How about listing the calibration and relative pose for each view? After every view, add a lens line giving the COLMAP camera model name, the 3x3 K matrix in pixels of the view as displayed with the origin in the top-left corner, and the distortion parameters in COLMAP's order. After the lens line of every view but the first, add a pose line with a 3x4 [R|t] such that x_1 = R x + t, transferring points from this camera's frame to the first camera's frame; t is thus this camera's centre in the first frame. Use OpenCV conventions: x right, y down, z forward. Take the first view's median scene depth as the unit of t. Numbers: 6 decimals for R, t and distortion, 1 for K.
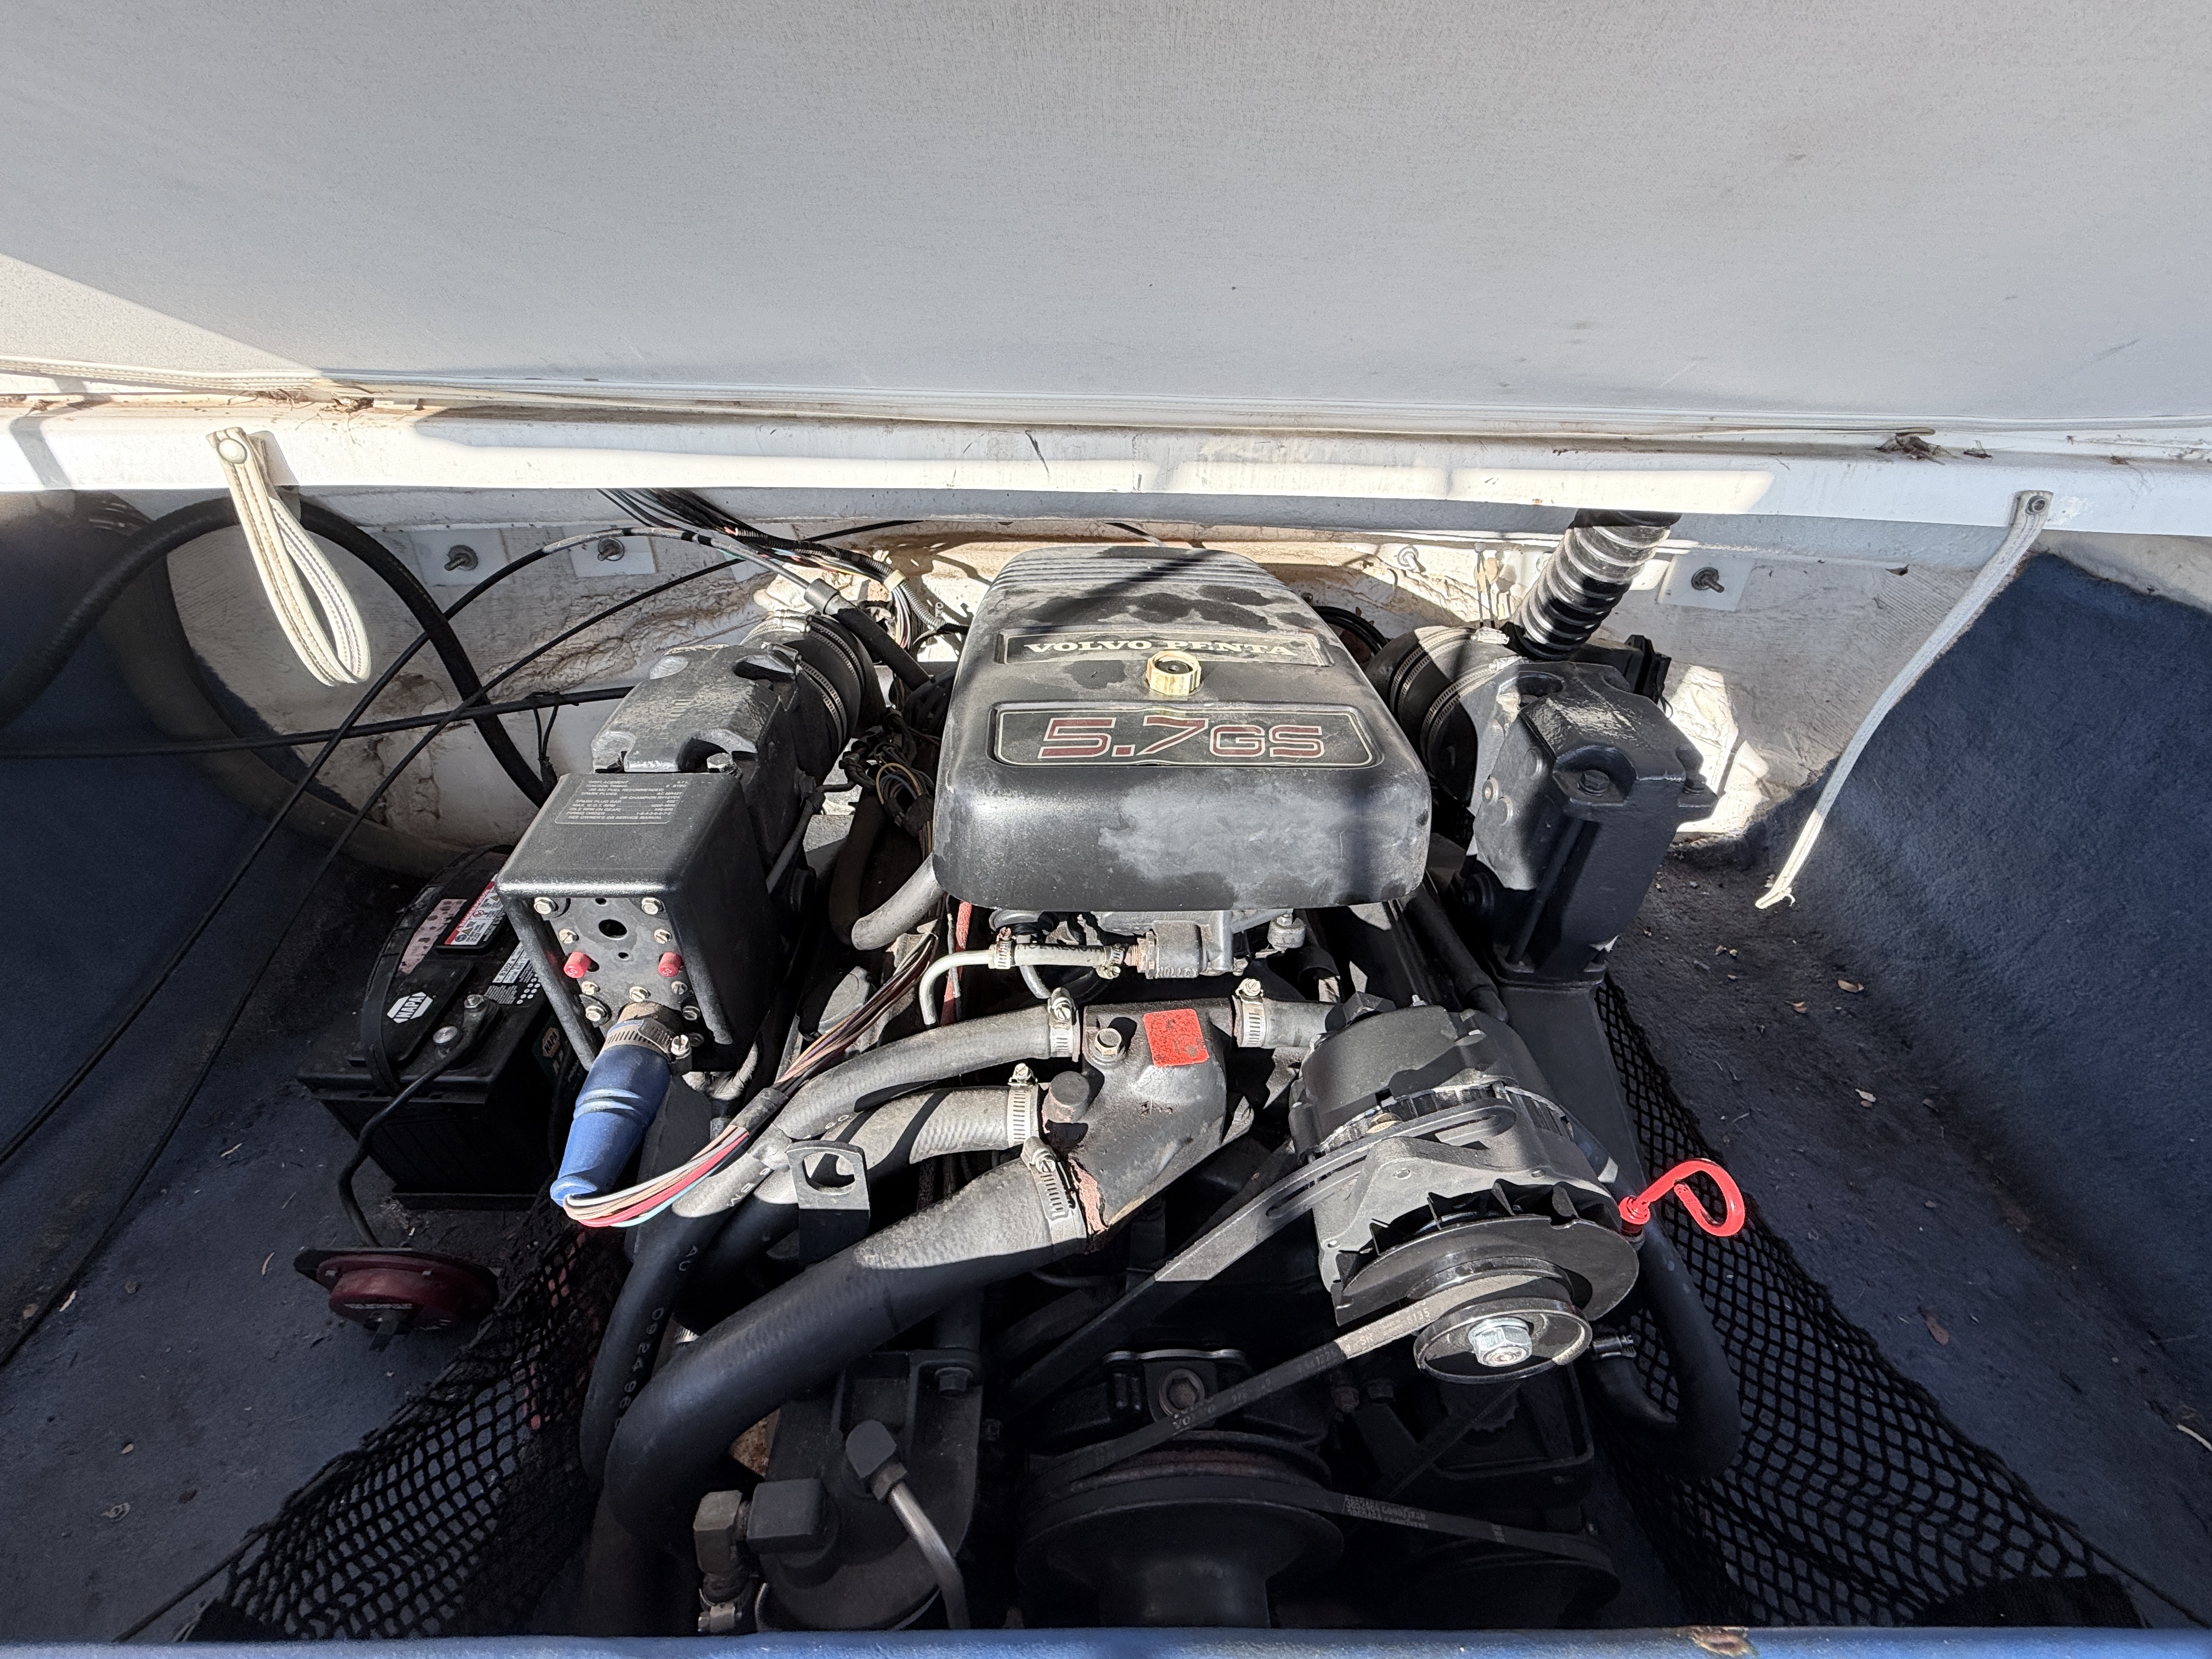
lens RADIAL K [[906.5, 0, 1106.0], [0, 906.5, 829.5], [0, 0, 1]] dist [0.001936, -0.000113]
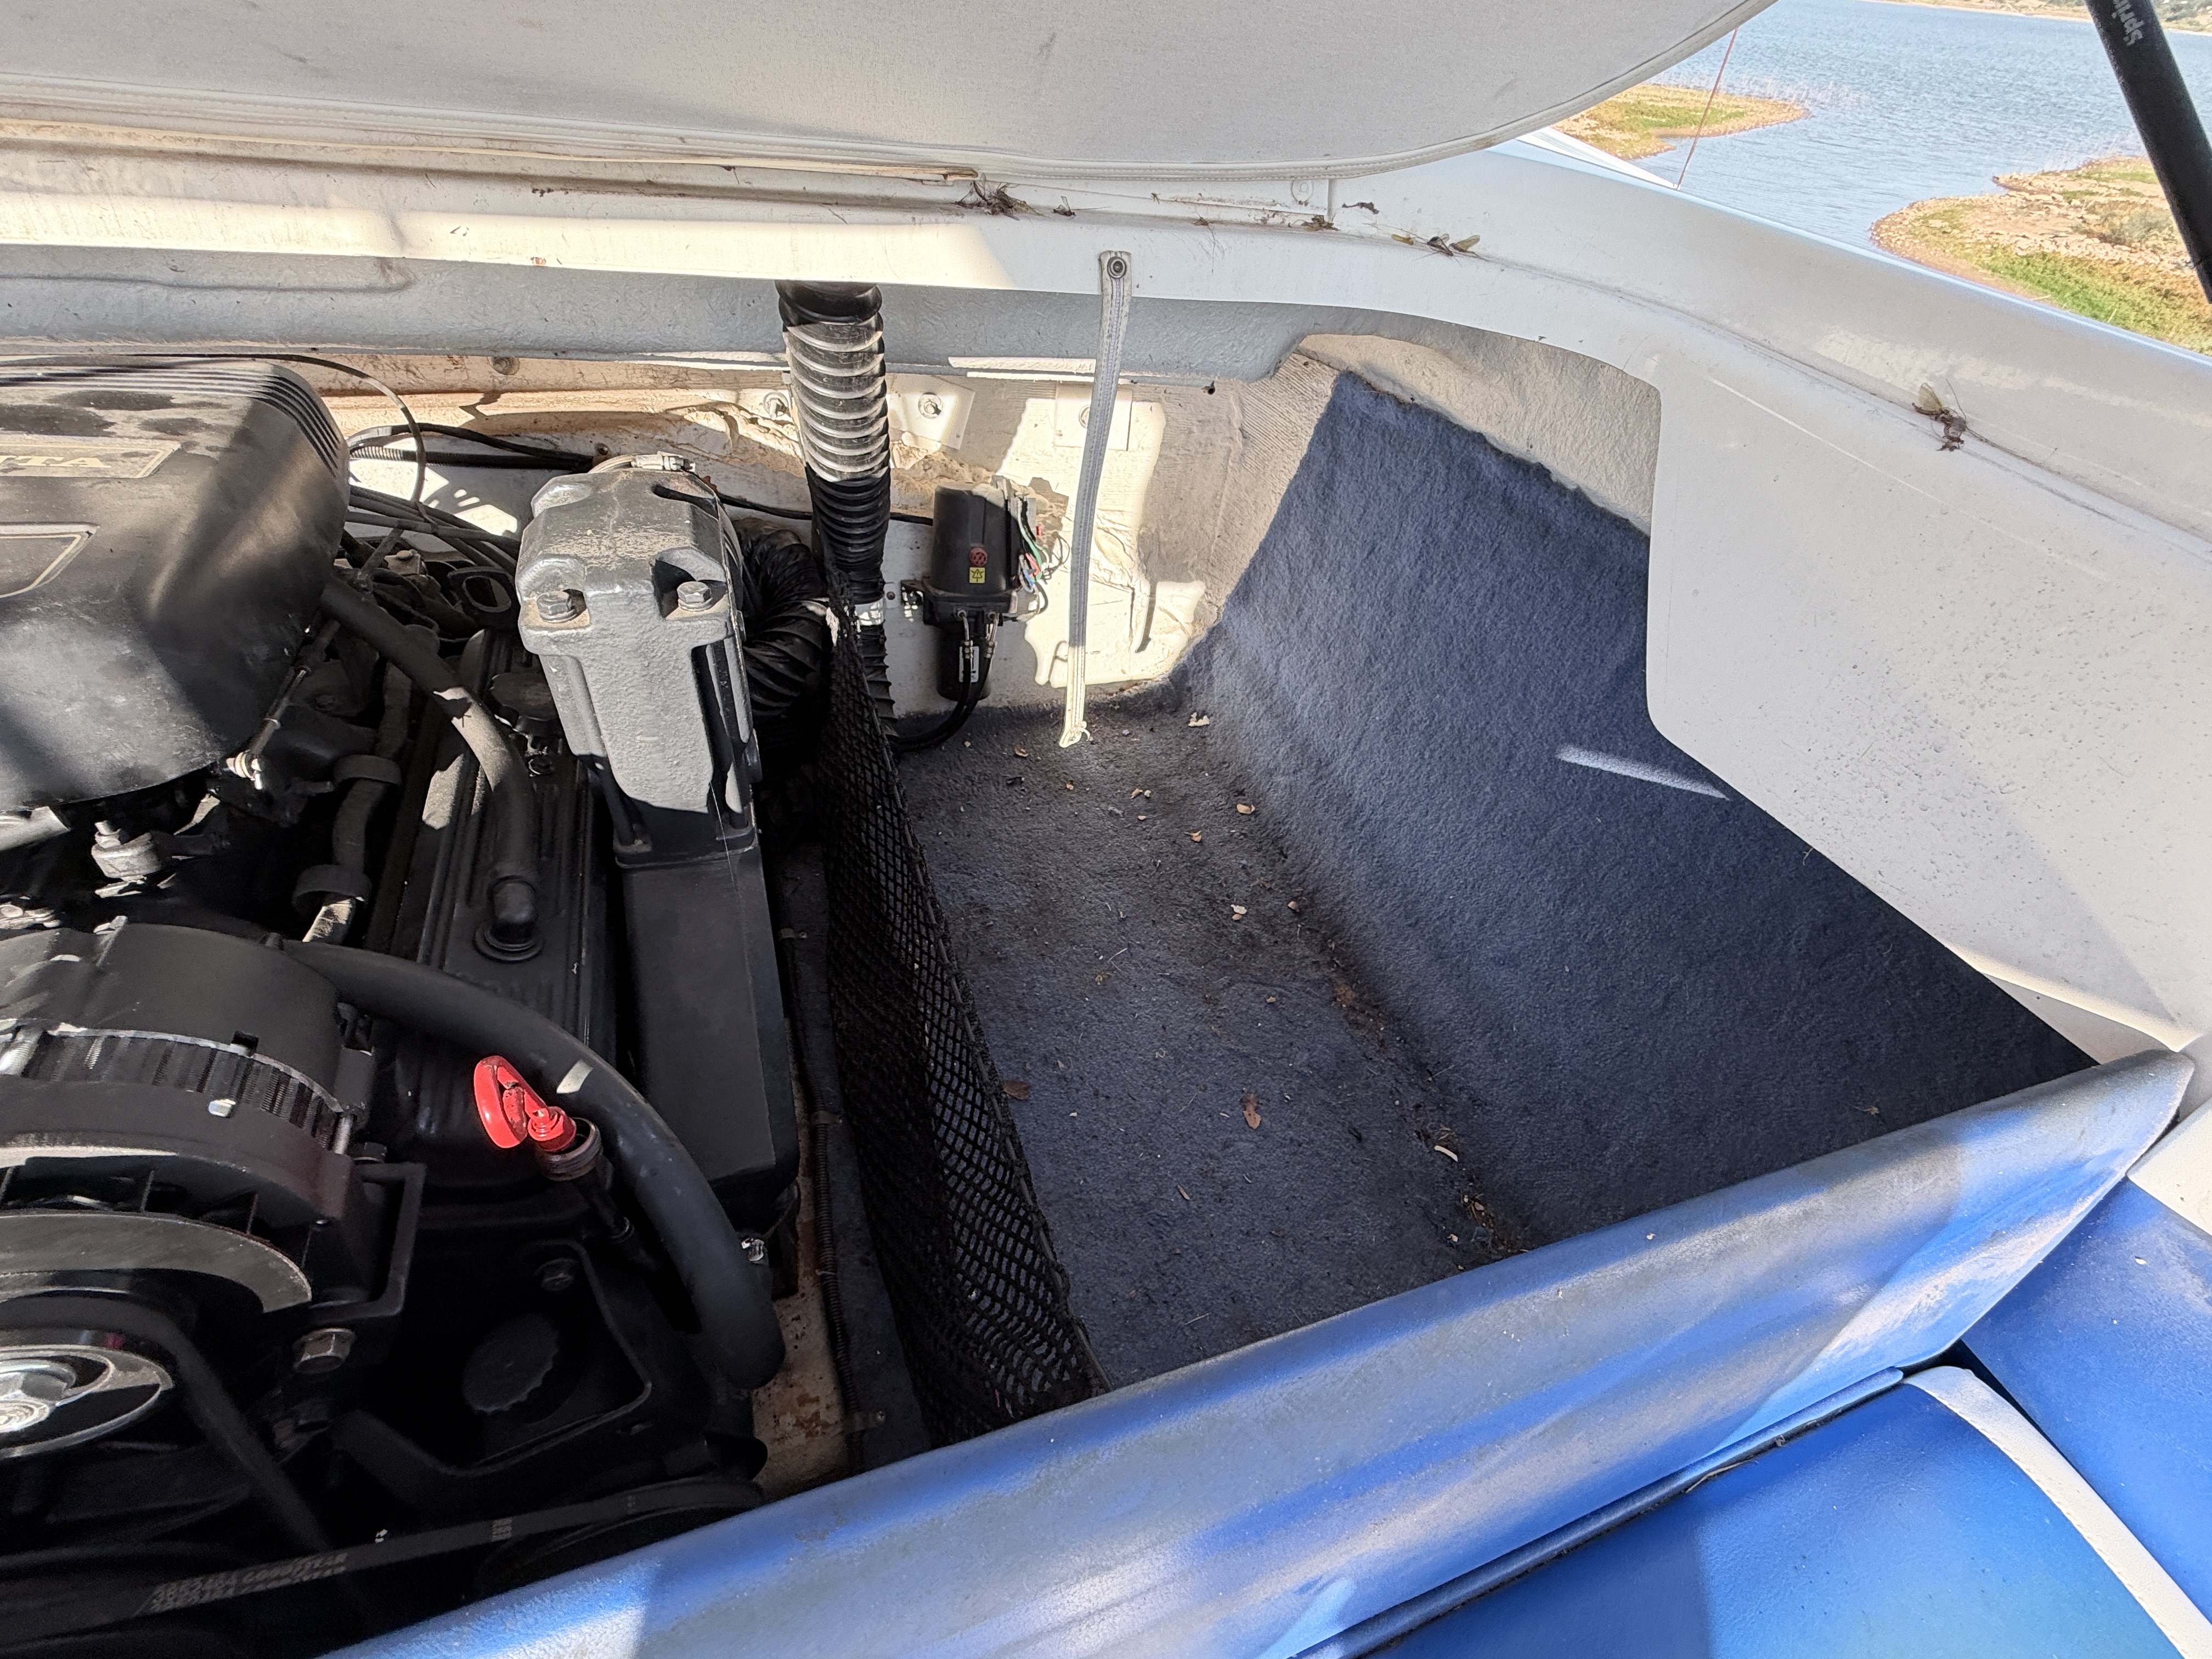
lens RADIAL K [[906.5, 0, 1106.0], [0, 906.5, 829.5], [0, 0, 1]] dist [0.001936, -0.000113]
pose [[0.948914, -0.159744, 0.272109, 0.442398], [0.134408, 0.984862, 0.109457, 0.070308], [-0.285475, -0.067292, 0.956021, 0.050399]]
